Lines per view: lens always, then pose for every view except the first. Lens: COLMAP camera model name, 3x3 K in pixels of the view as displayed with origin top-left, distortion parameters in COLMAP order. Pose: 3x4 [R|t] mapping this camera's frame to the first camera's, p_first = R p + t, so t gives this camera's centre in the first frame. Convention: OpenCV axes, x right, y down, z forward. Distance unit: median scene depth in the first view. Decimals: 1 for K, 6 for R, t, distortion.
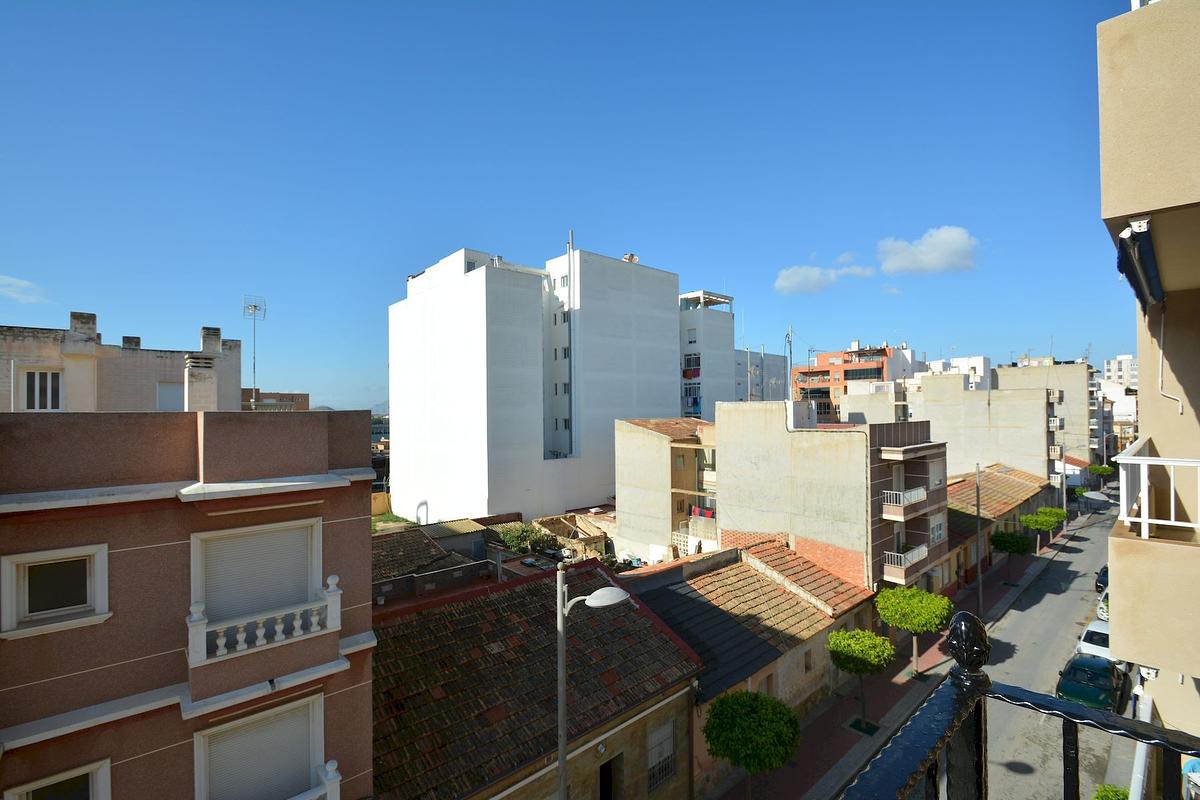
lens RADIAL K [[527.5, 0, 596.6], [0, 527.5, 406.1], [0, 0, 1]] dist [0.014474, -0.016545]
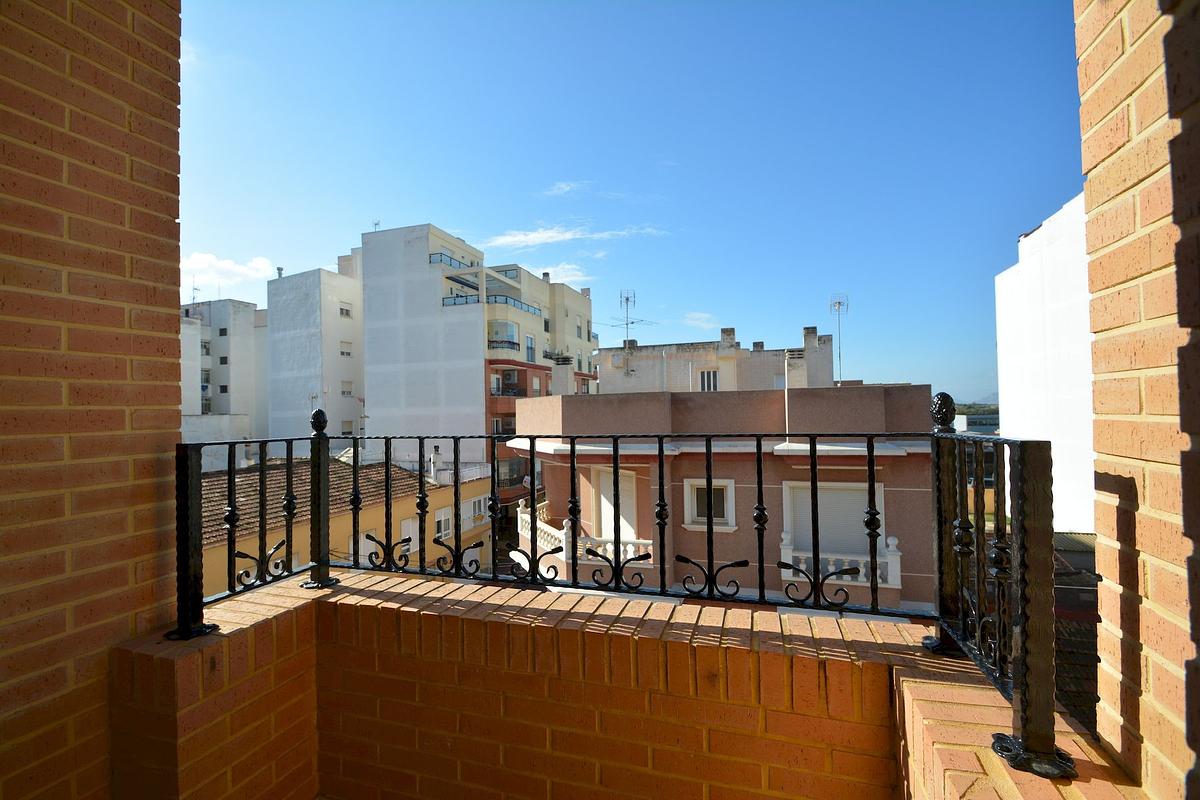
lens RADIAL K [[527.5, 0, 596.6], [0, 527.5, 406.1], [0, 0, 1]] dist [0.014474, -0.016545]
pose [[0.505164, -0.007943, -0.862987, 0.093497], [0.022891, 0.999729, 0.004198, 0.022817], [0.862720, -0.021875, 0.505209, -0.046909]]
